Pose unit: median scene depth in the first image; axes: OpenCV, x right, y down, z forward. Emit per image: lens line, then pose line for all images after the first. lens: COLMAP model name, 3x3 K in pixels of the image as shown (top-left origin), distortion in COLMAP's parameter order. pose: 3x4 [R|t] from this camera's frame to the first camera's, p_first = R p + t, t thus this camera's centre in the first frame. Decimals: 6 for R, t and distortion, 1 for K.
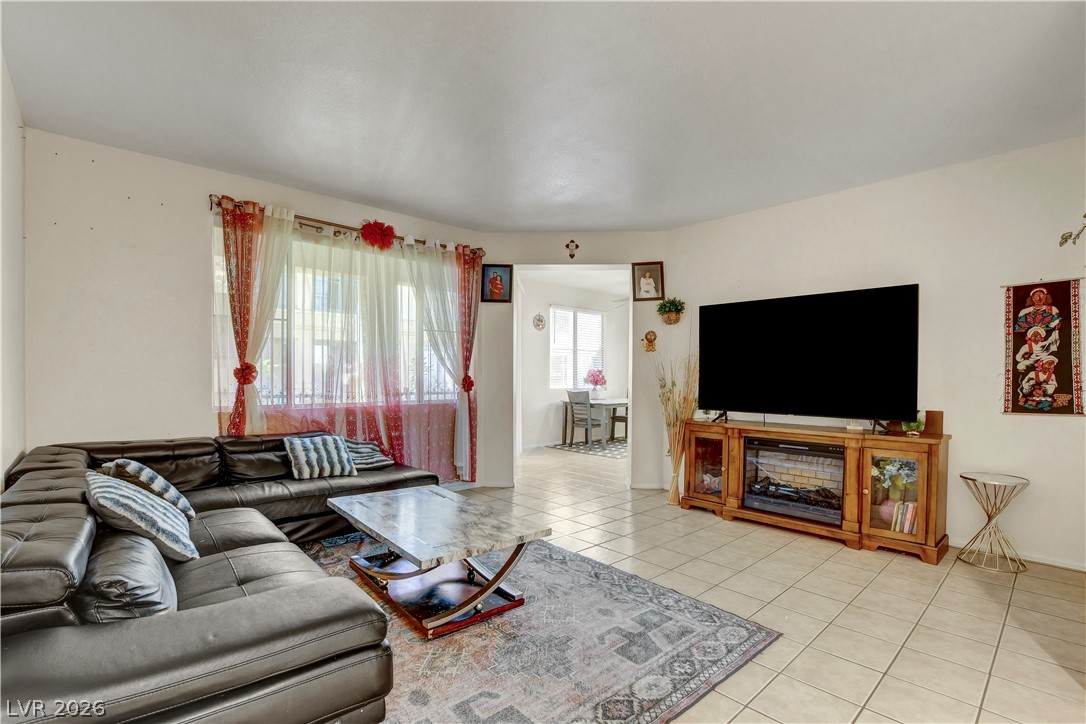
lens RADIAL K [[499.4, 0, 543.5], [0, 499.4, 377.2], [0, 0, 1]] dist [-0.027446, 0.000297]
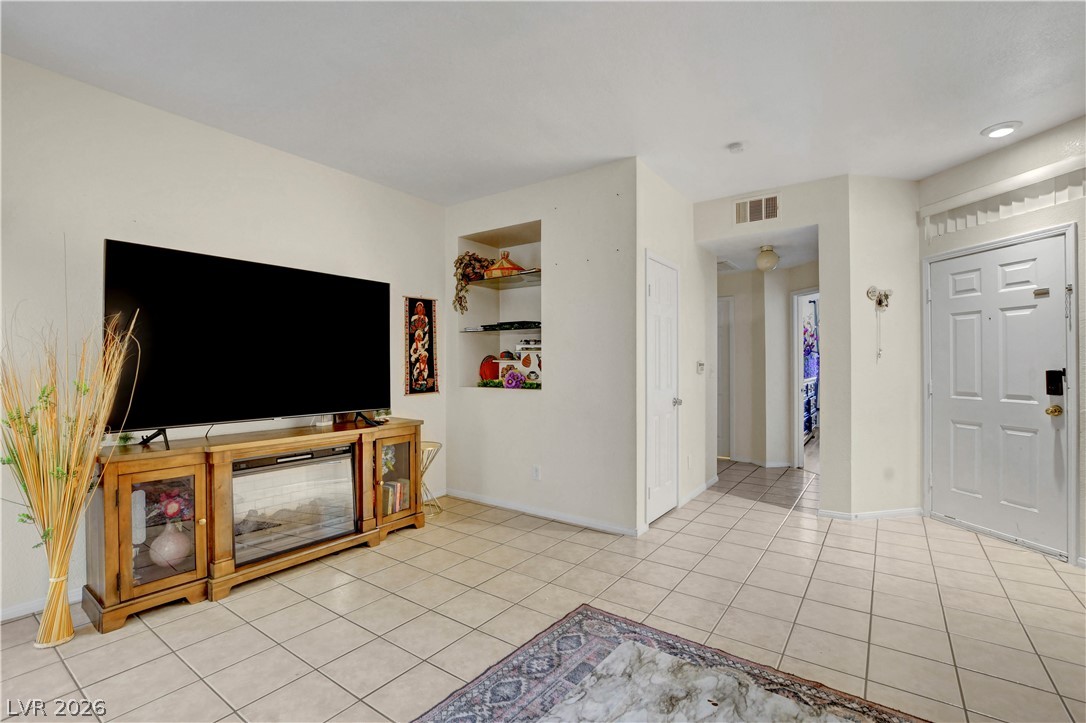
lens RADIAL K [[485.8, 0, 543.0], [0, 485.8, 361.5], [0, 0, 1]] dist [-0.037507, 0.006733]
pose [[-0.200183, -0.000298, 0.979759, -0.380701], [0.003362, 0.999994, 0.000991, -0.014796], [-0.979753, 0.003492, -0.200181, 0.905271]]
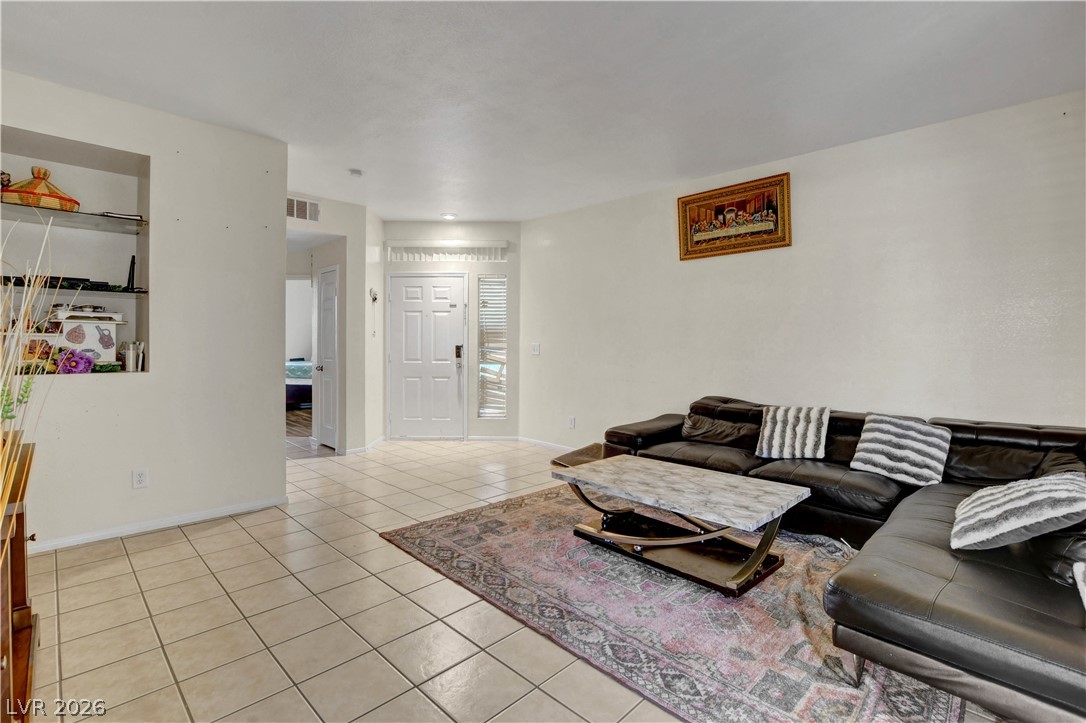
lens RADIAL K [[500.1, 0, 538.4], [0, 500.1, 346.0], [0, 0, 1]] dist [-0.026432, 0.000105]
pose [[-0.999177, -0.010451, -0.039201, 0.074529], [-0.010789, 0.999906, 0.008419, -0.010532], [0.039110, 0.008835, -0.999196, 1.660136]]
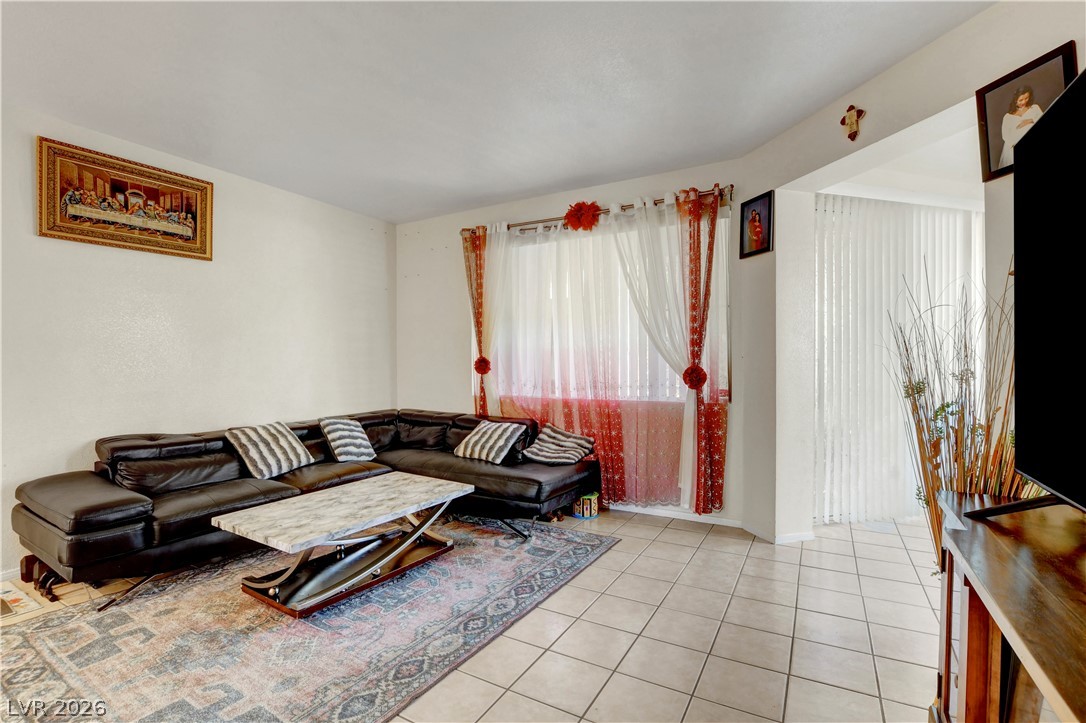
lens RADIAL K [[503.4, 0, 543.0], [0, 503.4, 361.5], [0, 0, 1]] dist [-0.027401, 0.000792]
pose [[0.298723, -0.009537, -0.954292, 0.731253], [0.002600, 0.999954, -0.009179, -0.006095], [0.954336, 0.000261, 0.298734, 0.869529]]
